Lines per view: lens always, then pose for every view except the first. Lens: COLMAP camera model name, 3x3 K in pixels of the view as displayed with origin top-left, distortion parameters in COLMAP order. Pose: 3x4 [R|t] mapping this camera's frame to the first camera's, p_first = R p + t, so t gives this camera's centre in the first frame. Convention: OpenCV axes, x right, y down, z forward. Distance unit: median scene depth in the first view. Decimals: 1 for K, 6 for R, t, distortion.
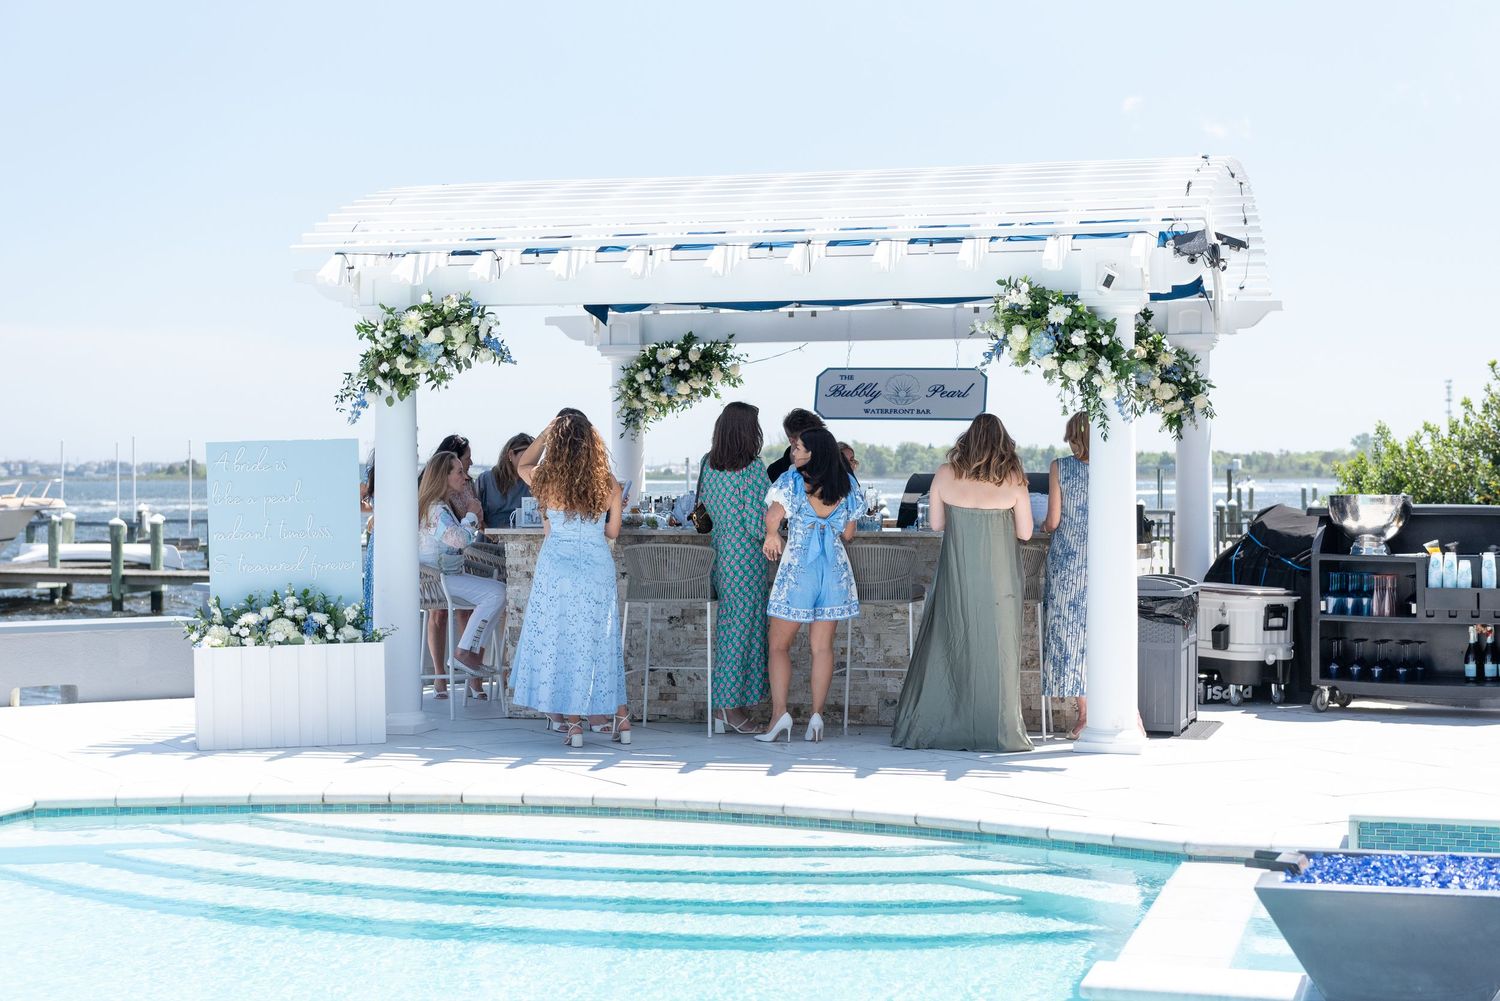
lens RADIAL K [[2519.3, 0, 746.8], [0, 2519.3, 509.5], [0, 0, 1]] dist [-0.053409, 0.000000]
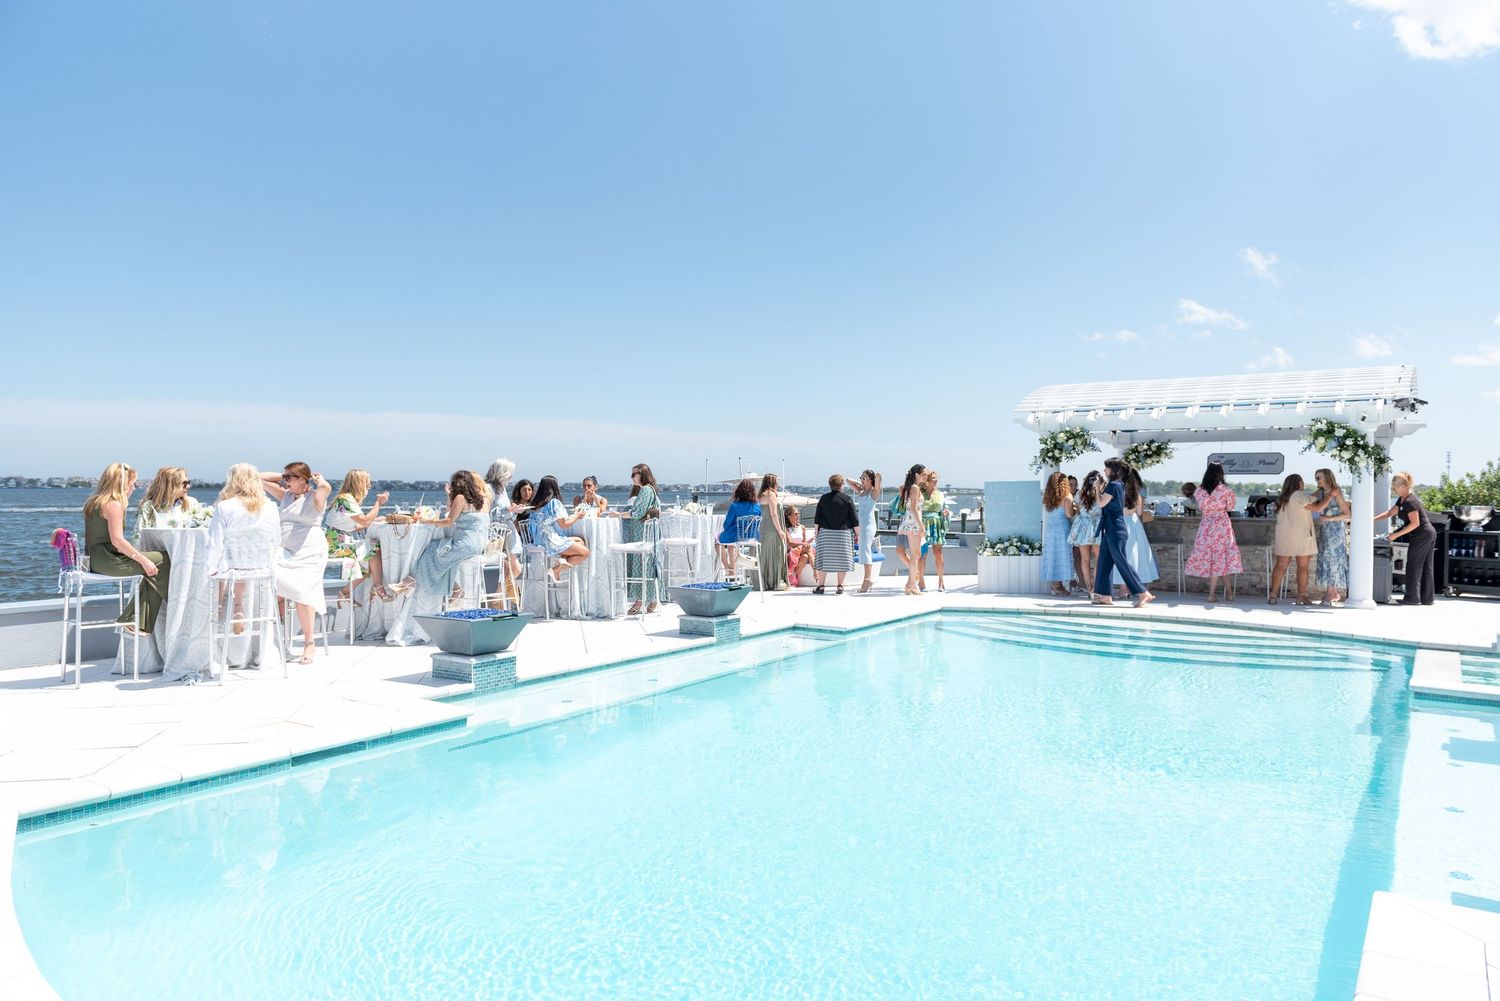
lens RADIAL K [[1016.2, 0, 747.7], [0, 1016.2, 513.0], [0, 0, 1]] dist [0.011106, -0.008263]
pose [[0.946907, 0.014938, -0.321160, -0.099123], [-0.012922, 0.999881, 0.008408, 0.001668], [0.321248, -0.003812, 0.946988, -0.138305]]
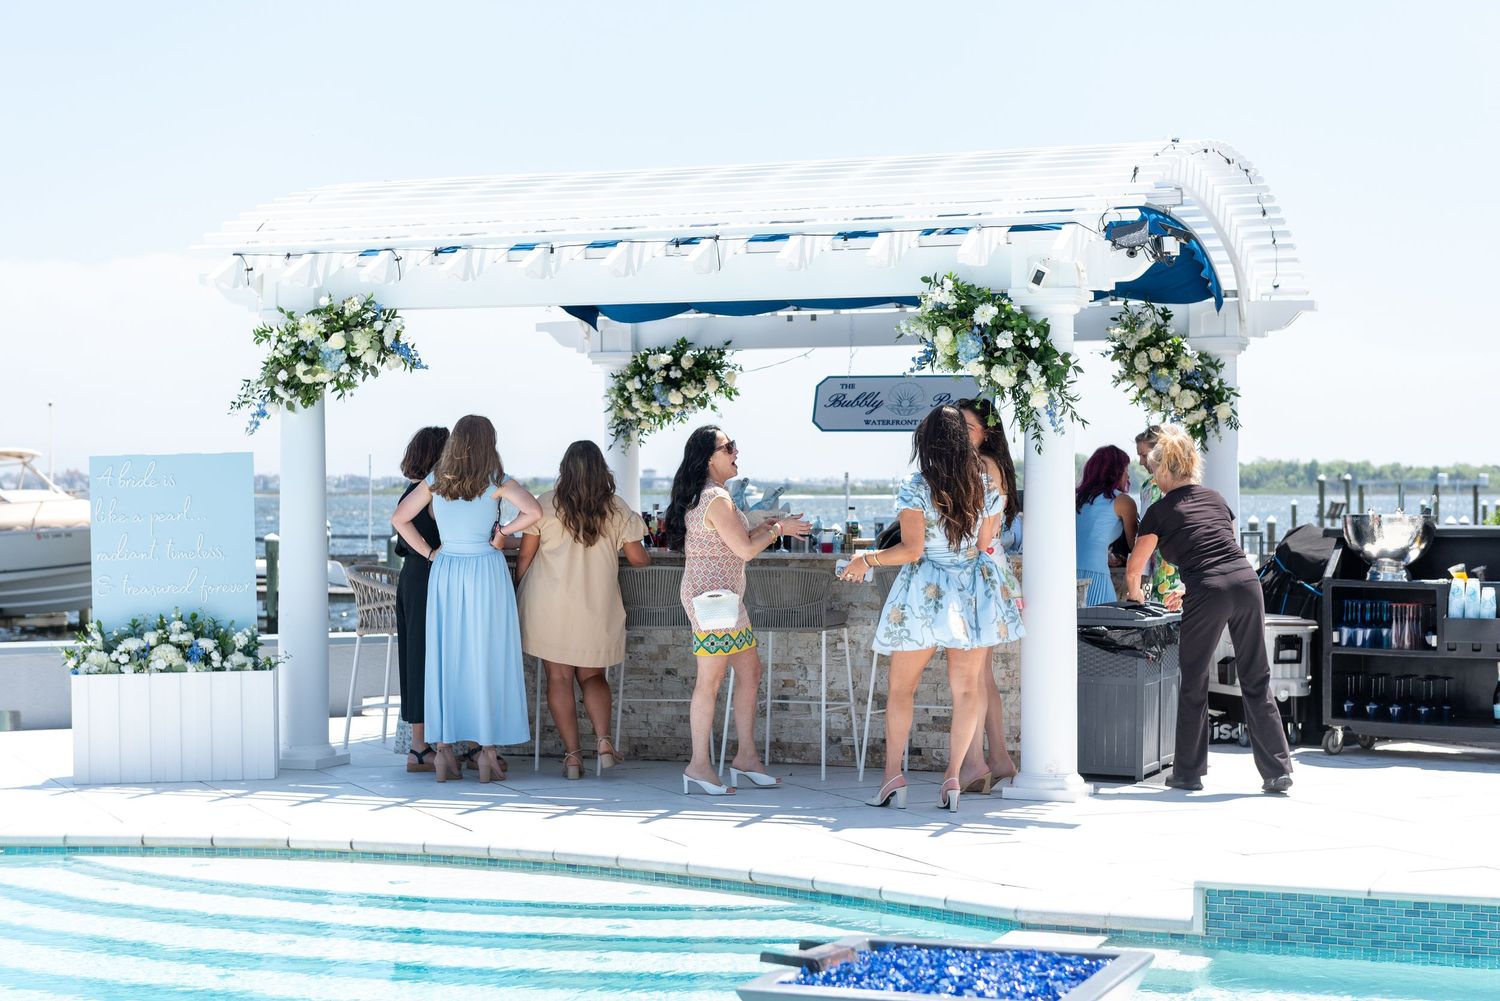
lens RADIAL K [[2606.7, 0, 758.9], [0, 2606.7, 485.9], [0, 0, 1]] dist [-0.052432, 0.000000]
pose [[0.995714, 0.001077, -0.092479, 0.120021], [-0.002481, 0.999883, -0.015069, -0.001380], [0.092452, 0.015234, 0.995601, 0.056190]]
